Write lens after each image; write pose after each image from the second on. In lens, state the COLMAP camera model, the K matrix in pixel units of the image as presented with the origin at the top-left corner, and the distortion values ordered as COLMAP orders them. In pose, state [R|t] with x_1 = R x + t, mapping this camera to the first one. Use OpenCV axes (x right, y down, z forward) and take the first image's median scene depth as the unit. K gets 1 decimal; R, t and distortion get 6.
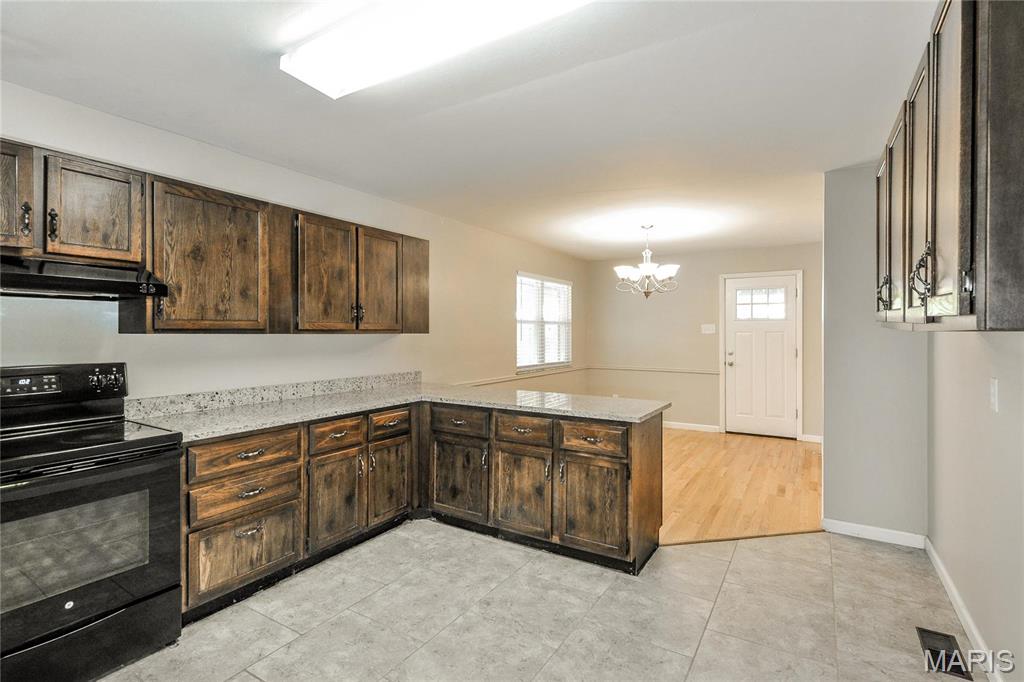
lens RADIAL K [[495.6, 0, 509.8], [0, 495.6, 337.8], [0, 0, 1]] dist [-0.001179, -0.000437]
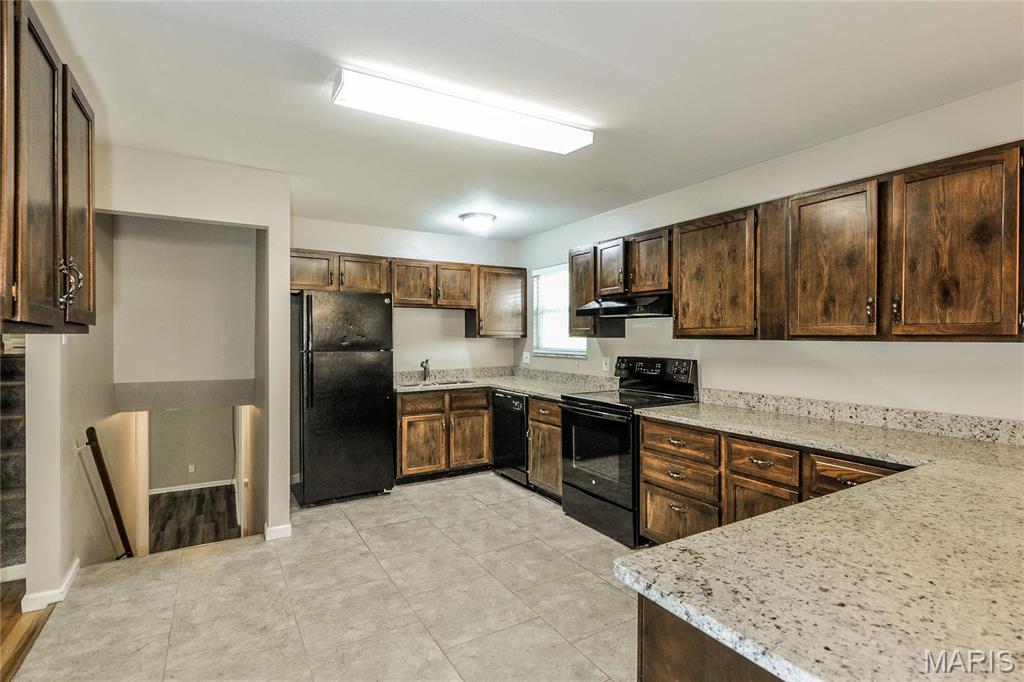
lens RADIAL K [[495.6, 0, 509.8], [0, 495.6, 337.8], [0, 0, 1]] dist [-0.001179, -0.000437]
pose [[-0.473814, 0.001337, -0.880624, 0.626449], [-0.012728, 0.999884, 0.008366, -0.014870], [0.880533, 0.015173, -0.473742, 1.086847]]
